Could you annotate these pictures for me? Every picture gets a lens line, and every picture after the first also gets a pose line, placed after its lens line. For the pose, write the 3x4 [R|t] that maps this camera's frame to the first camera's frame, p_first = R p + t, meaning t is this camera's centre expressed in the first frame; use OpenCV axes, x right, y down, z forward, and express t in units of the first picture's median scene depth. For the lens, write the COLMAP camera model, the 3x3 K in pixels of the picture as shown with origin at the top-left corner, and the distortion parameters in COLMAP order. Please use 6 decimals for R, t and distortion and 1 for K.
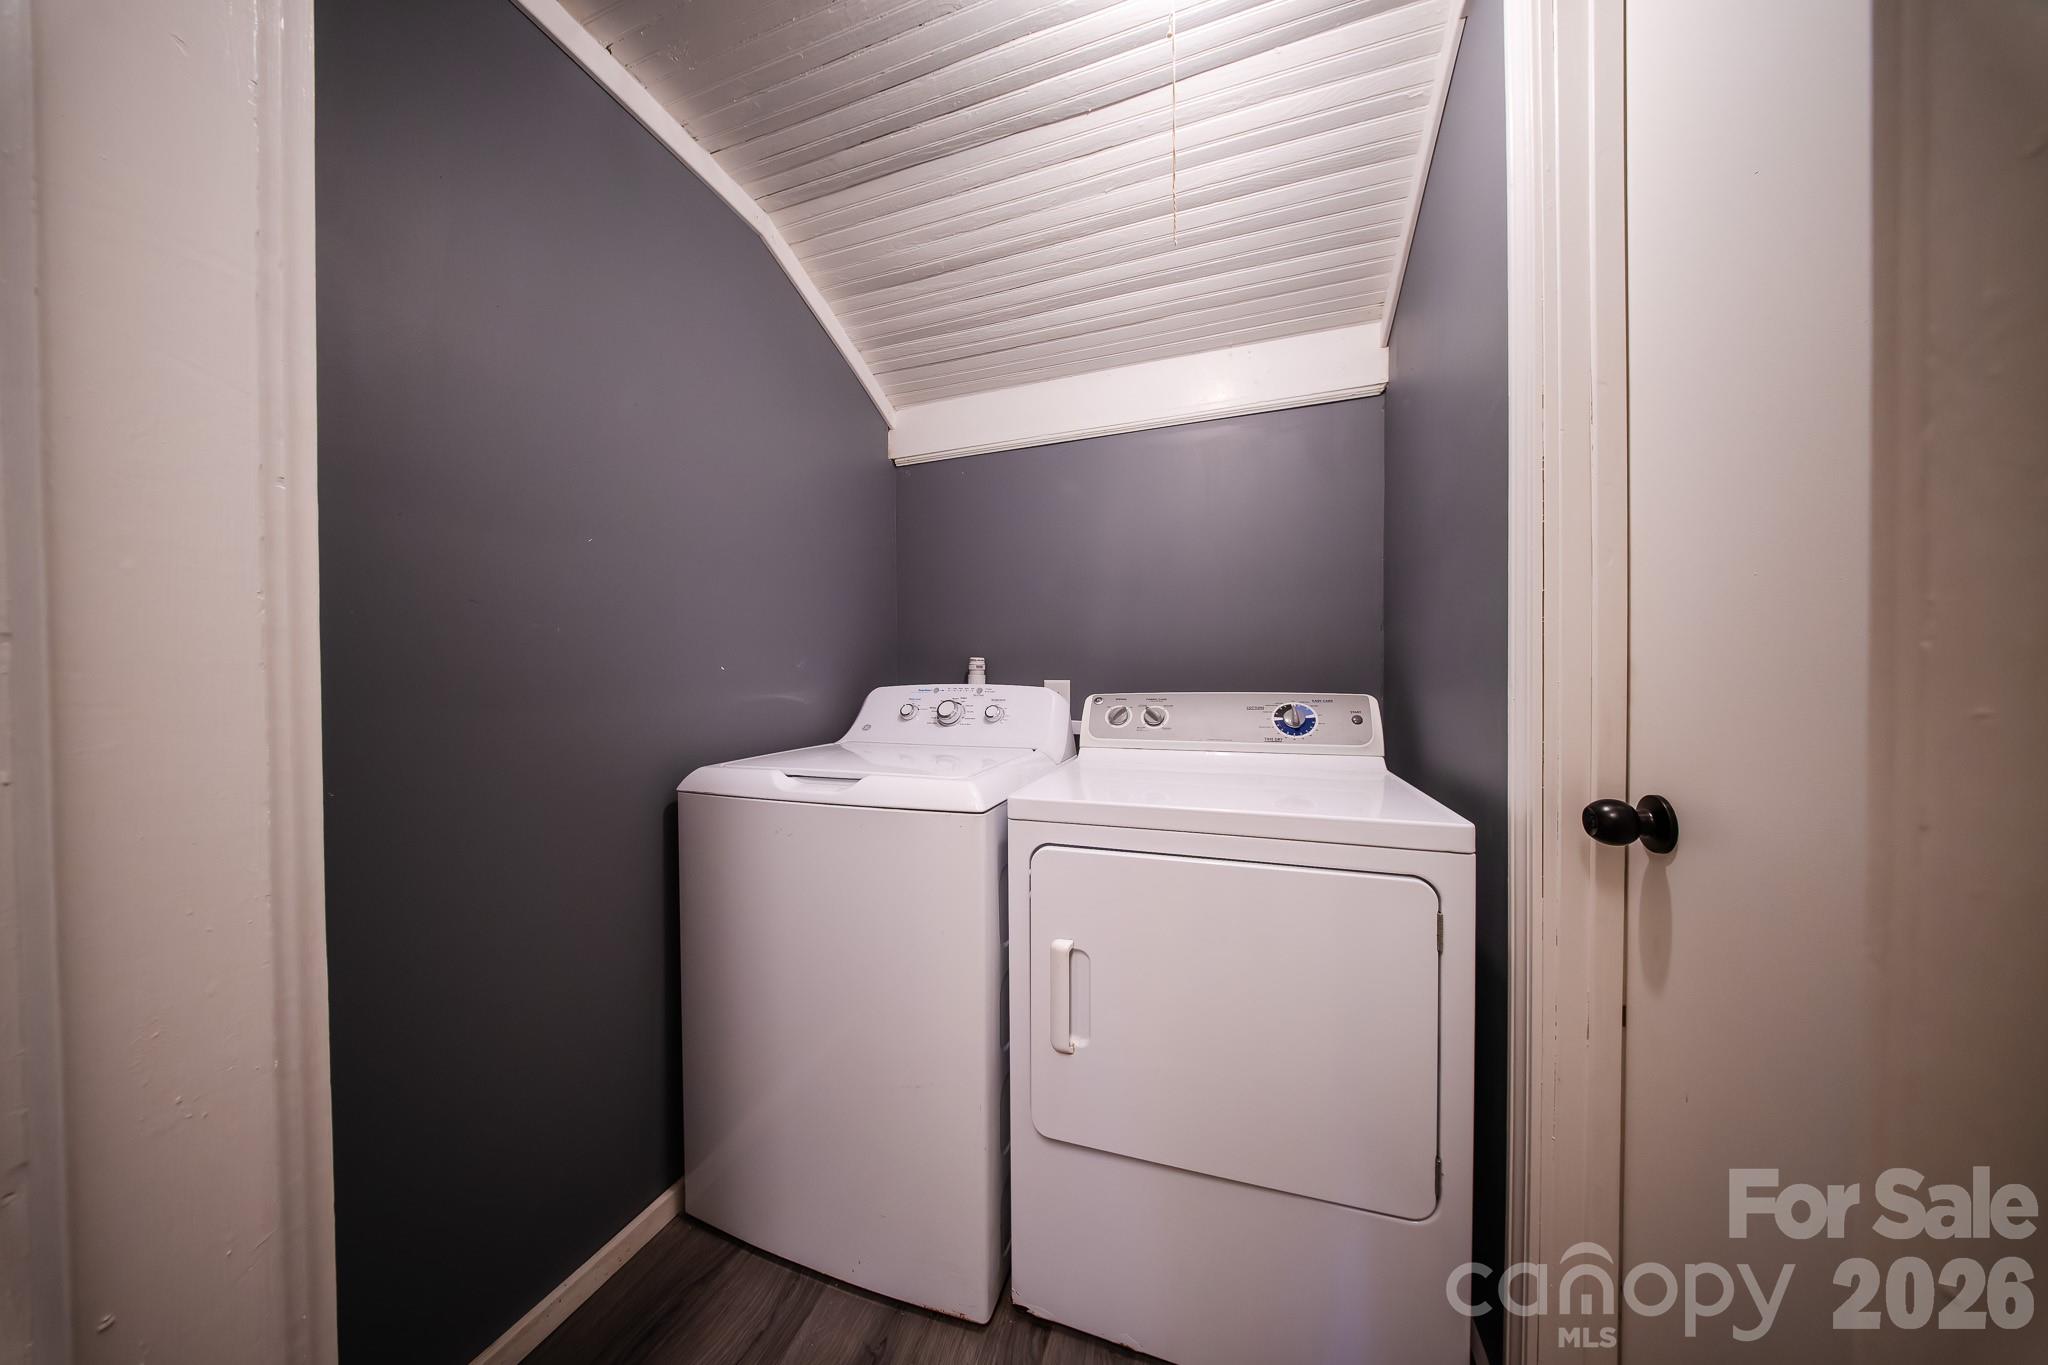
lens RADIAL K [[605.6, 0, 1027.9], [0, 605.6, 690.5], [0, 0, 1]] dist [-0.000834, -0.000080]
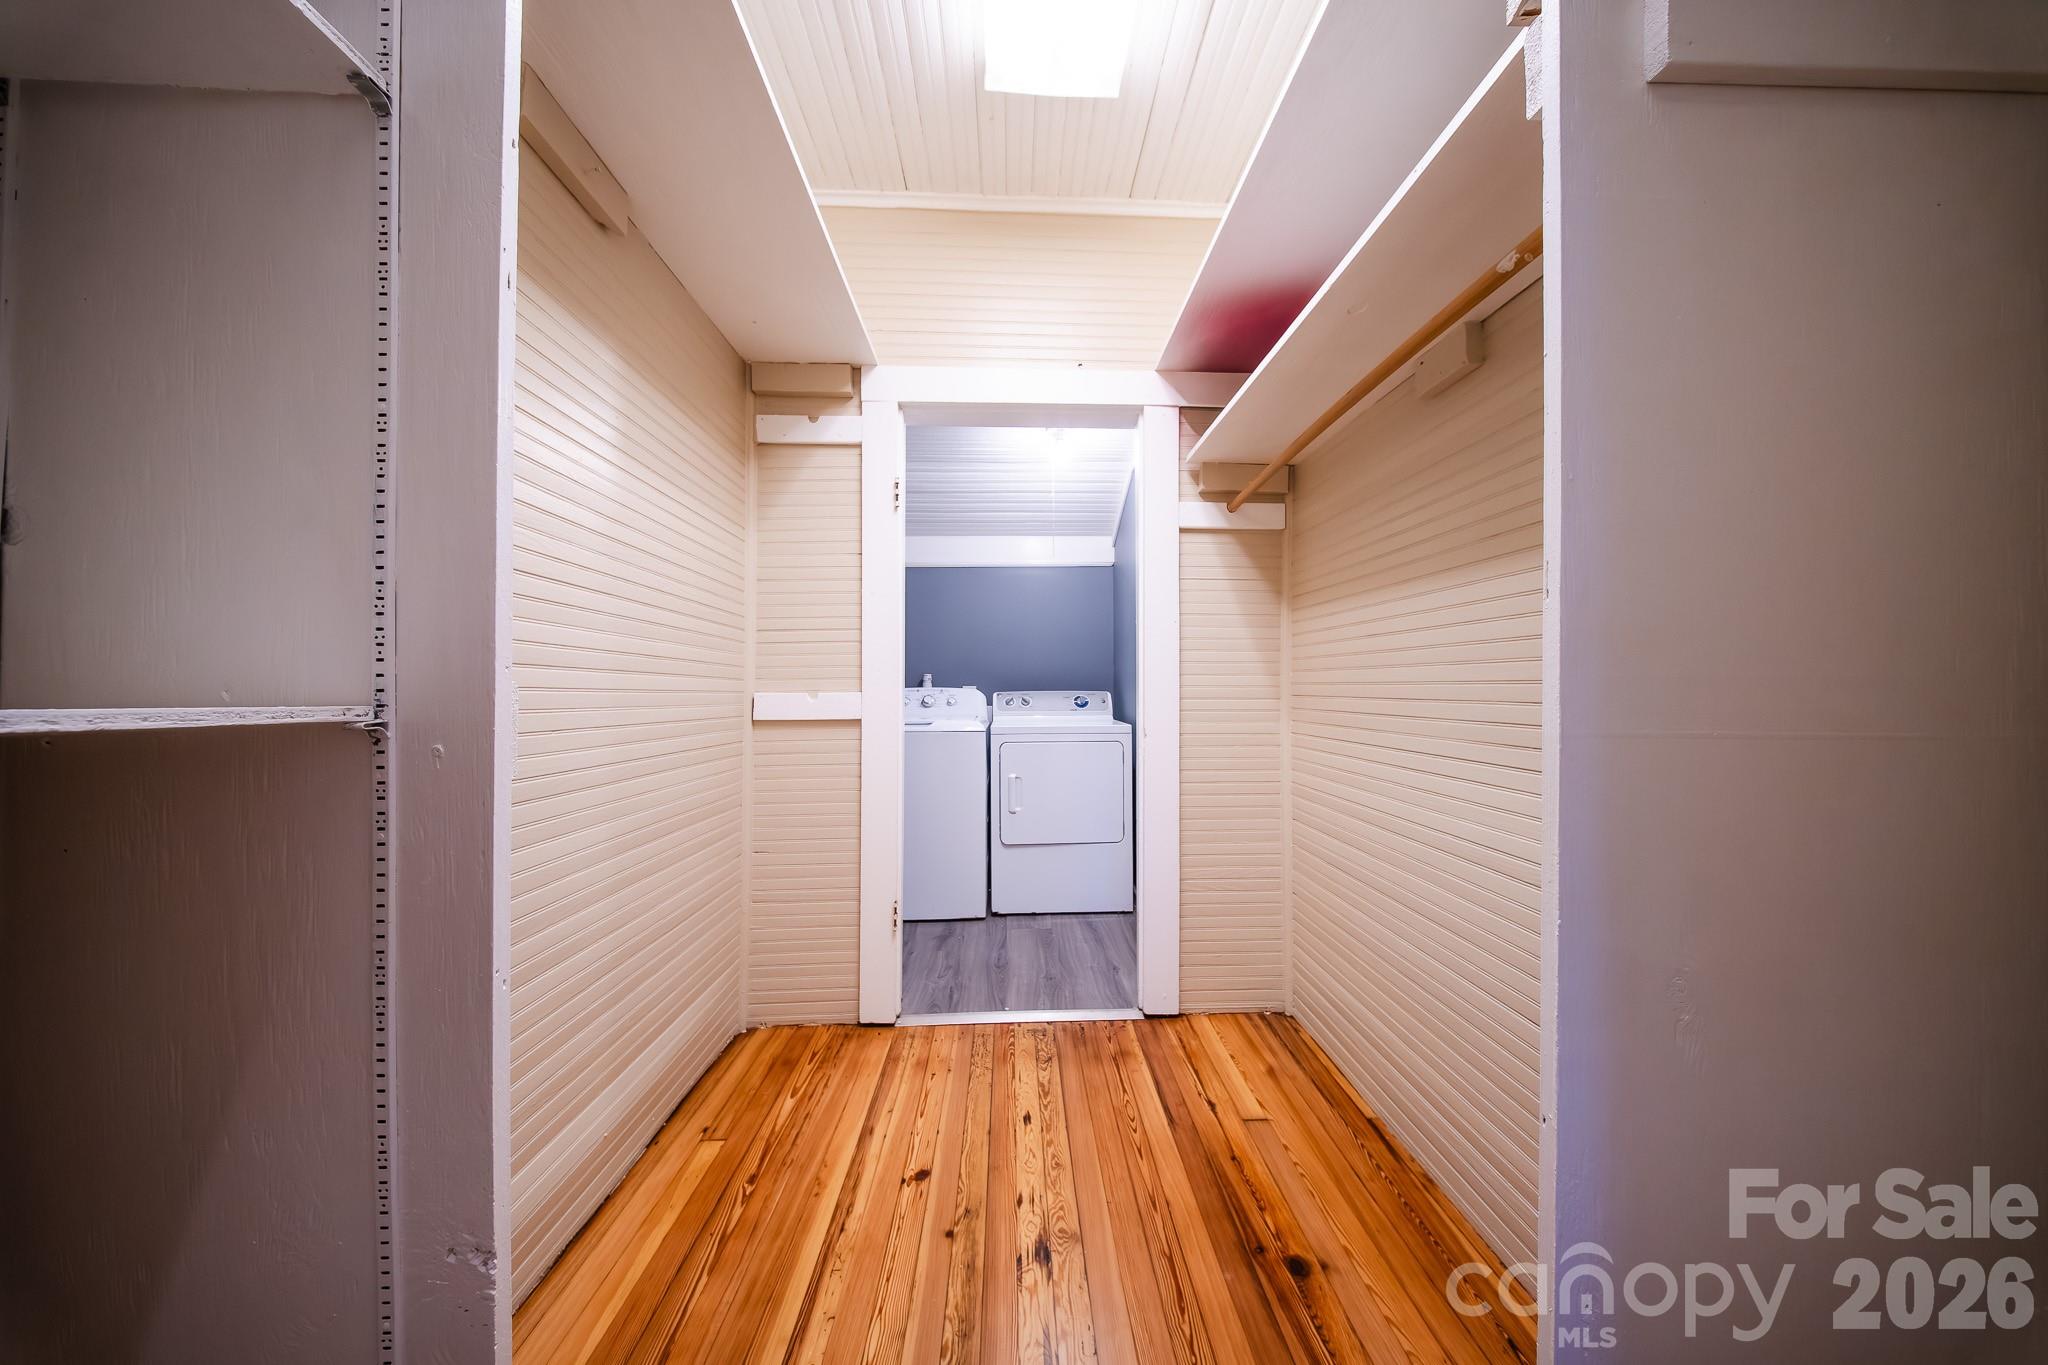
lens RADIAL K [[605.6, 0, 1027.9], [0, 605.6, 690.5], [0, 0, 1]] dist [-0.000834, -0.000080]
pose [[0.934548, 0.001175, 0.355835, -0.652055], [0.003662, 0.999910, -0.012918, 0.033465], [-0.355818, 0.013375, 0.934460, -1.254391]]
